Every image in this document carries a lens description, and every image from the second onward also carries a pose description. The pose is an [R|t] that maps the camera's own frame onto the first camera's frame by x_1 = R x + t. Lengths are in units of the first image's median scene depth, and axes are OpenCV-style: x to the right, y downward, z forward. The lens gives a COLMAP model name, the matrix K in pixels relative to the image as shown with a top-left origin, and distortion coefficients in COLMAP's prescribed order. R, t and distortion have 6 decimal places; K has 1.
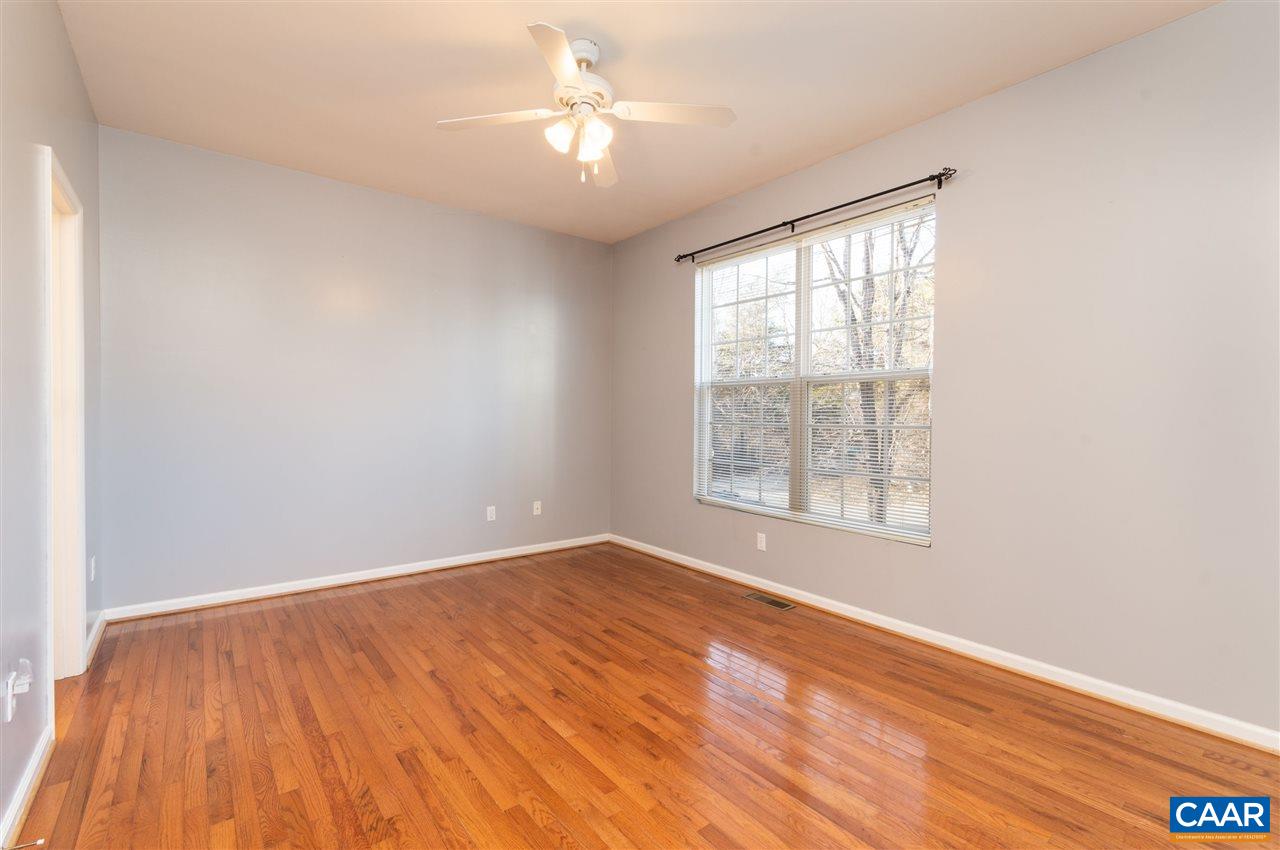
lens RADIAL K [[571.9, 0, 644.5], [0, 571.9, 417.2], [0, 0, 1]] dist [0.008701, -0.004191]
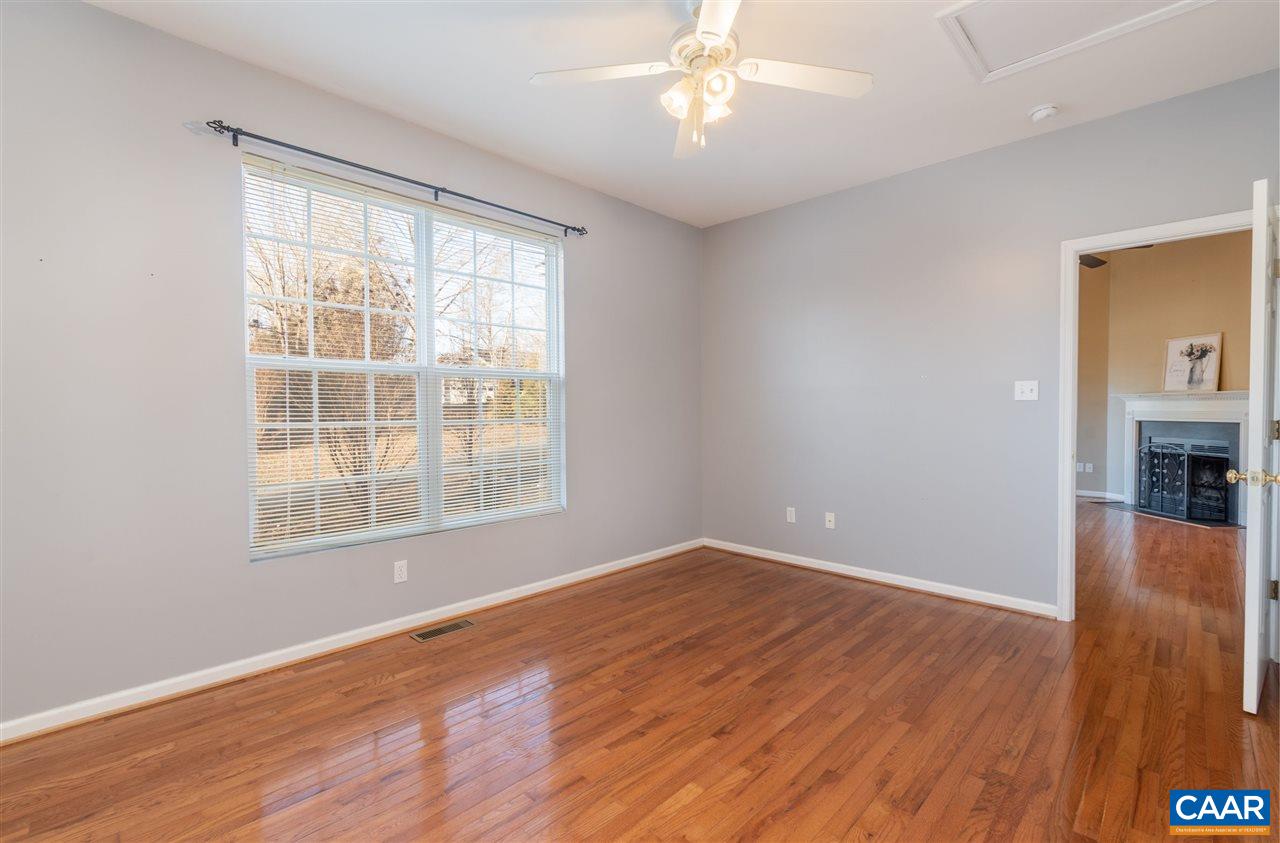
lens RADIAL K [[575.3, 0, 634.2], [0, 575.3, 421.7], [0, 0, 1]] dist [0.004445, -0.002082]
pose [[-0.132427, -0.029261, 0.990761, -0.907346], [0.008339, 0.999496, 0.030634, -0.017284], [-0.991158, 0.012318, -0.132117, 1.140478]]
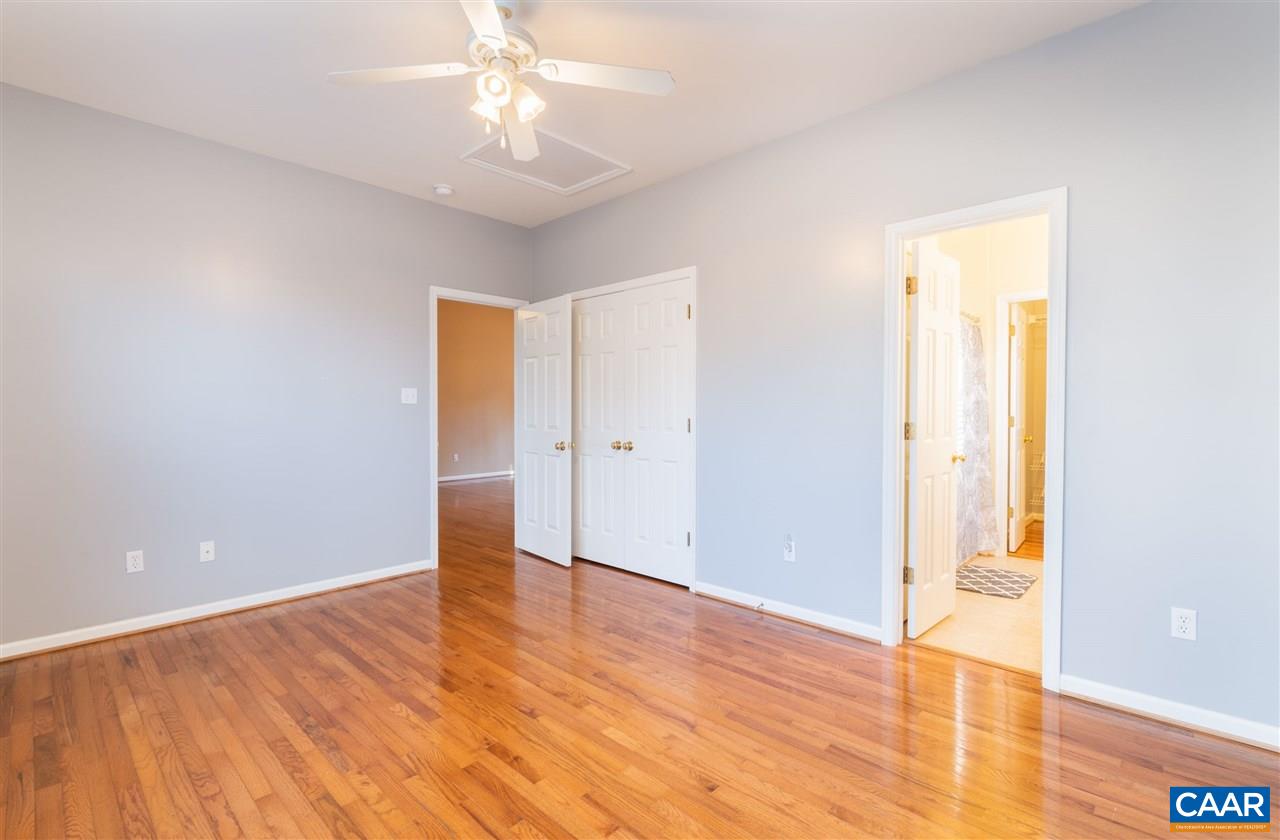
lens RADIAL K [[575.3, 0, 649.4], [0, 575.3, 422.7], [0, 0, 1]] dist [0.004445, -0.002082]
pose [[-0.987930, -0.001897, -0.154892, -0.179882], [-0.006311, 0.999588, 0.028008, -0.014807], [0.154775, 0.028648, -0.987534, 1.779336]]
